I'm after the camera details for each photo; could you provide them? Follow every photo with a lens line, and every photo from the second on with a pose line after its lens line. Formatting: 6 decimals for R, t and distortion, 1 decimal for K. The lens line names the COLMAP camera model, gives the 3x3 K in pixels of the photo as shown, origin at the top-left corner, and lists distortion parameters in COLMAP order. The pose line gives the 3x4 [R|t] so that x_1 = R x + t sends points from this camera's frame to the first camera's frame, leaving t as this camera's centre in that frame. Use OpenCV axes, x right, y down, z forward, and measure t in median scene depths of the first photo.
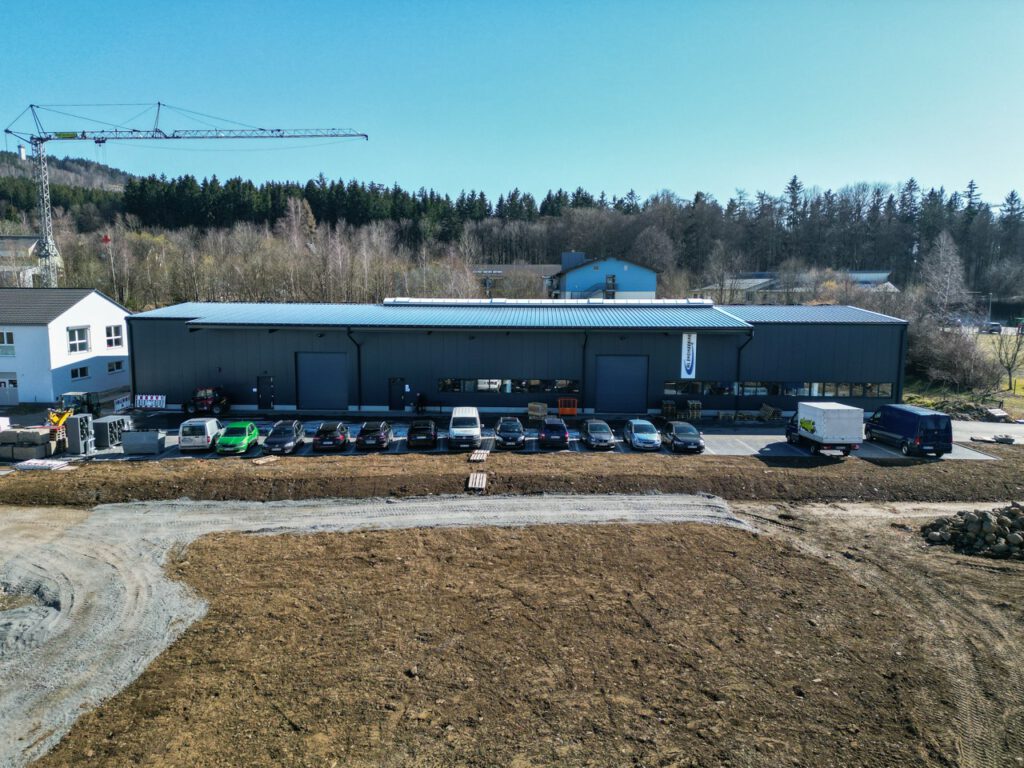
lens RADIAL K [[709.9, 0, 512.0], [0, 709.9, 384.0], [0, 0, 1]] dist [0.071446, -0.062139]
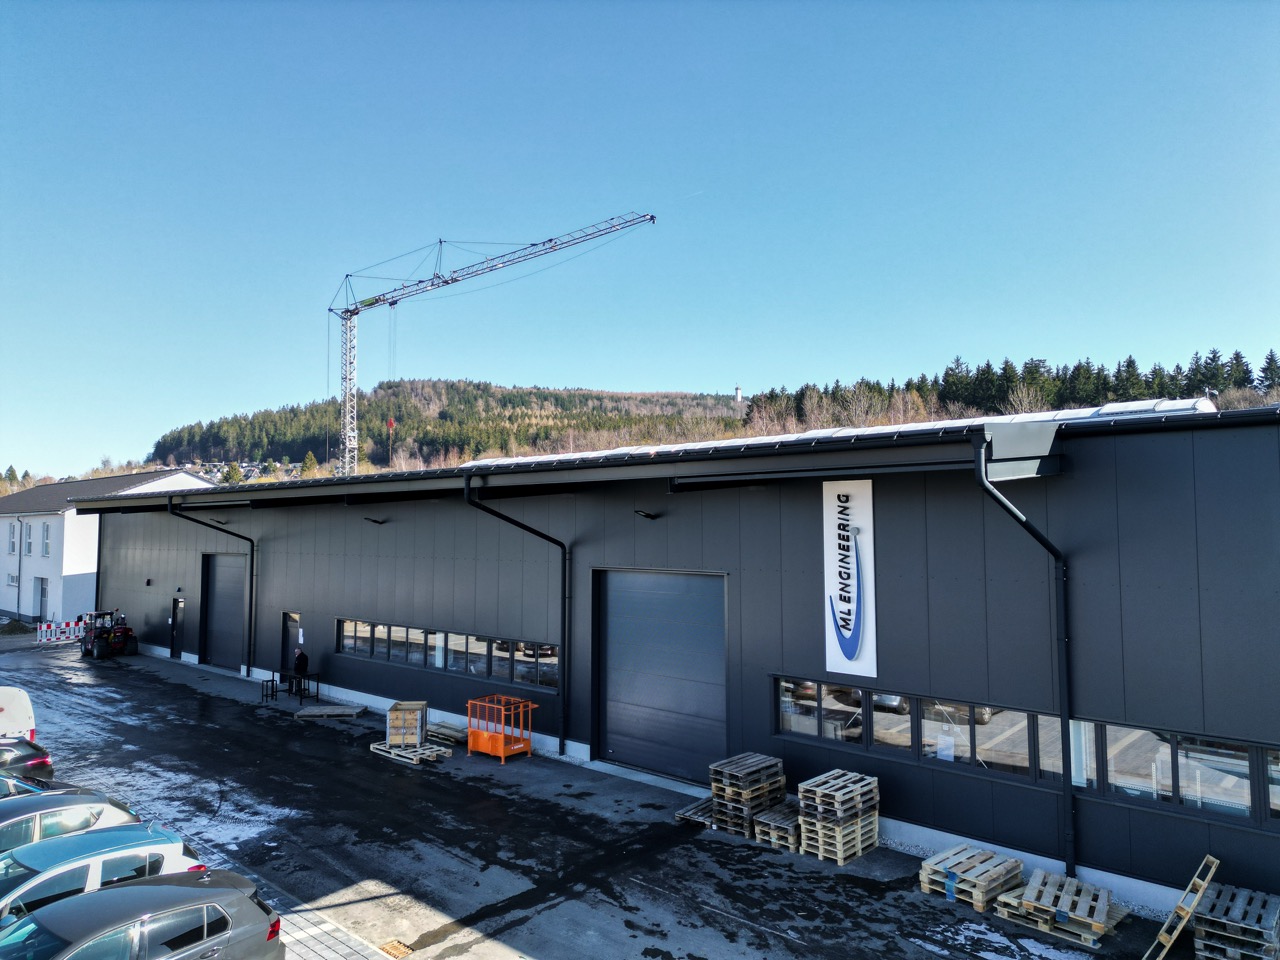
lens RADIAL K [[889.5, 0, 640.0], [0, 889.5, 480.0], [0, 0, 1]] dist [0.138696, -0.239302]
pose [[0.757554, -0.044729, -0.651238, 0.264331], [-0.077164, 0.984519, -0.157381, -0.013006], [0.648195, 0.169477, 0.742375, 0.480939]]
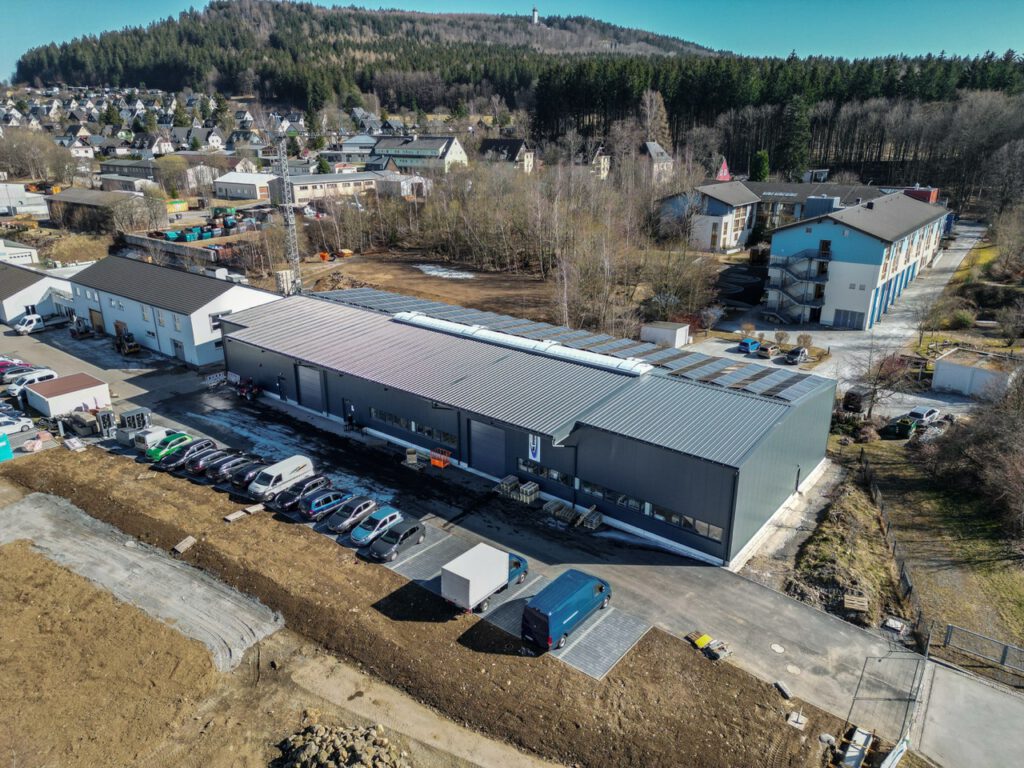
lens RADIAL K [[709.9, 0, 512.0], [0, 709.9, 384.0], [0, 0, 1]] dist [0.071446, -0.062139]
pose [[0.808341, 0.189741, -0.557300, 0.507970], [-0.074102, 0.971902, 0.223416, -0.223277], [0.584032, -0.139299, 0.799689, 0.133252]]
